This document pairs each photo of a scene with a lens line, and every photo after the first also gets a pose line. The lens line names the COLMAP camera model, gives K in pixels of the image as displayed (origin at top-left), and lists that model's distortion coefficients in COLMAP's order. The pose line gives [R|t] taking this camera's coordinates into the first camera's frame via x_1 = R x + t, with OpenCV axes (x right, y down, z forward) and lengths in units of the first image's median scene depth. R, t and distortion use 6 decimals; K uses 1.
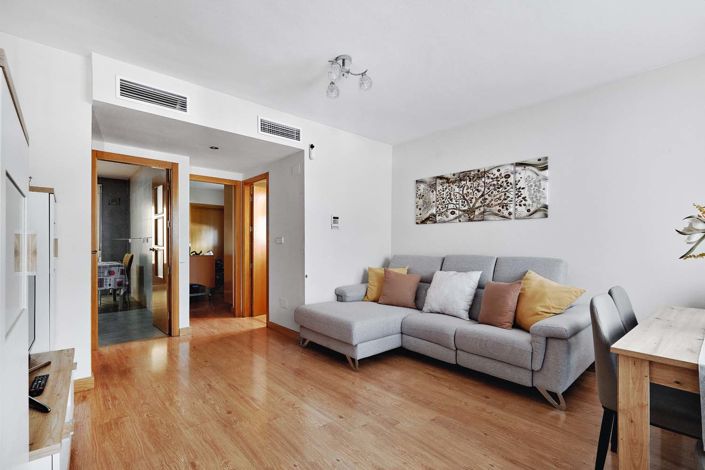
lens RADIAL K [[319.2, 0, 355.2], [0, 319.2, 237.5], [0, 0, 1]] dist [0.005048, -0.000359]
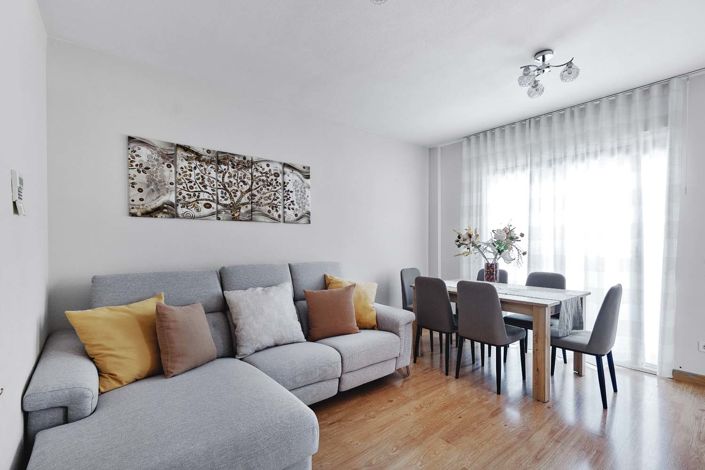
lens RADIAL K [[319.2, 0, 350.3], [0, 319.2, 240.2], [0, 0, 1]] dist [0.005048, -0.000359]
pose [[0.065106, 0.000863, 0.997878, -0.393275], [-0.018093, 0.999836, 0.000316, -0.008355], [-0.997714, -0.018075, 0.065111, 0.681455]]
